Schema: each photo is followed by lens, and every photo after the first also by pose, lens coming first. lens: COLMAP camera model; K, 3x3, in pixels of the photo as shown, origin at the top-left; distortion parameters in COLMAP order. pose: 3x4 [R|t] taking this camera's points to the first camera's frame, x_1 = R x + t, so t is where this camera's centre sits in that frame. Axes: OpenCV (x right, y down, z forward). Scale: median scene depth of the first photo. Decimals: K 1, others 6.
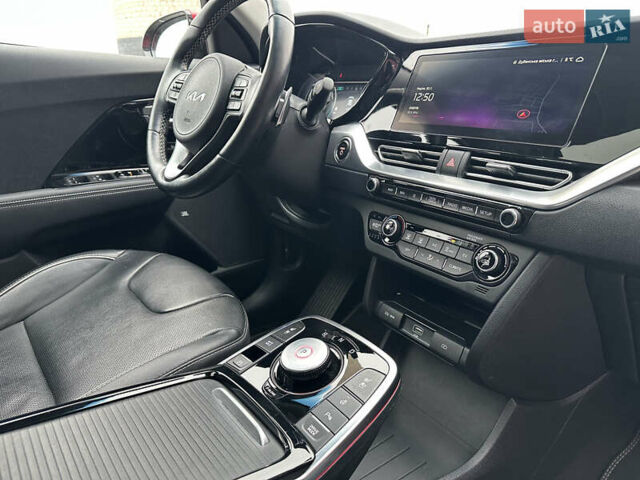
lens RADIAL K [[445.0, 0, 320.0], [0, 445.0, 240.0], [0, 0, 1]] dist [0.027173, -0.075563]
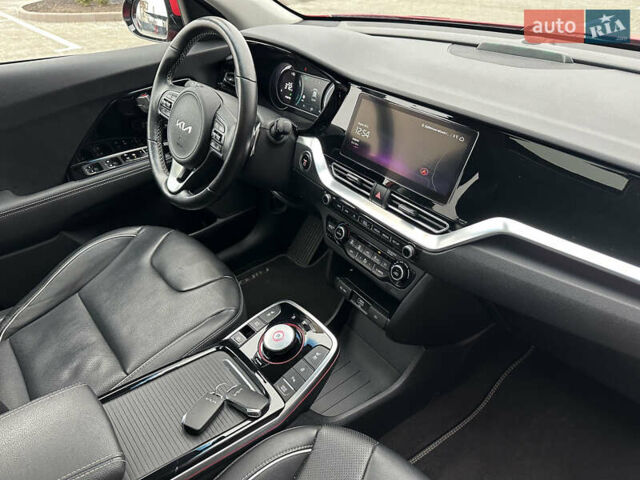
lens RADIAL K [[445.0, 0, 320.0], [0, 445.0, 240.0], [0, 0, 1]] dist [0.027173, -0.075563]
pose [[0.998868, -0.045675, -0.013262, 0.112827], [0.047561, 0.959439, 0.277876, -0.383982], [0.000033, -0.278193, 0.960525, -0.314151]]
